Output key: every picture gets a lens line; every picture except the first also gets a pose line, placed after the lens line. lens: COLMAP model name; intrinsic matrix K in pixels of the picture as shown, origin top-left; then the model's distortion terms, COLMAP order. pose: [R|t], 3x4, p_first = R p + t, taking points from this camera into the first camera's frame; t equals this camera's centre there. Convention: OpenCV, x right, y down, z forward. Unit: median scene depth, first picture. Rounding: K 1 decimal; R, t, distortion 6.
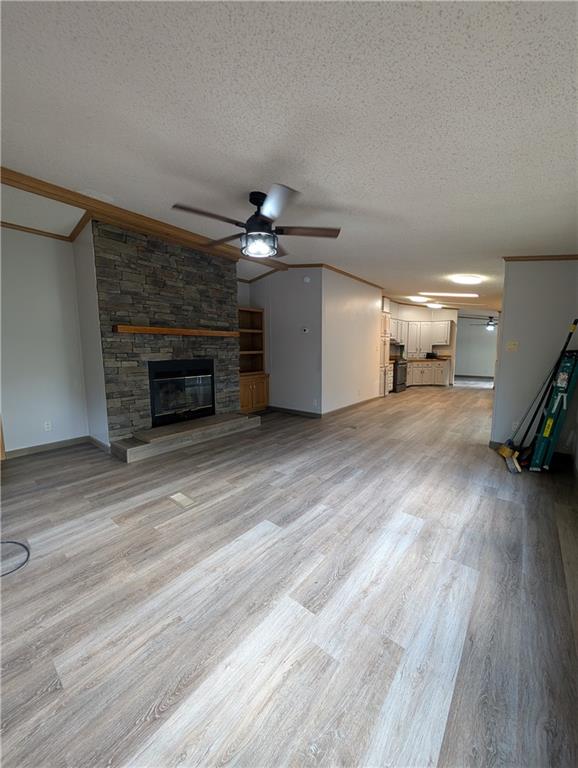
lens RADIAL K [[290.5, 0, 293.3], [0, 290.5, 384.6], [0, 0, 1]] dist [0.001176, 0.000069]
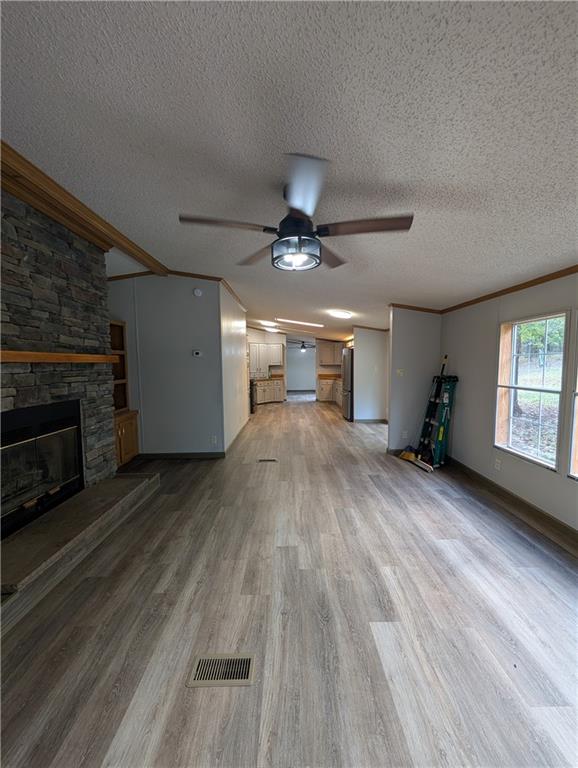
lens RADIAL K [[290.5, 0, 293.2], [0, 290.5, 384.6], [0, 0, 1]] dist [0.001176, 0.000069]
pose [[0.765689, -0.049987, 0.641265, -0.387092], [0.083765, 0.996235, -0.022362, -0.080516], [-0.637733, 0.070838, 0.766993, 0.283470]]
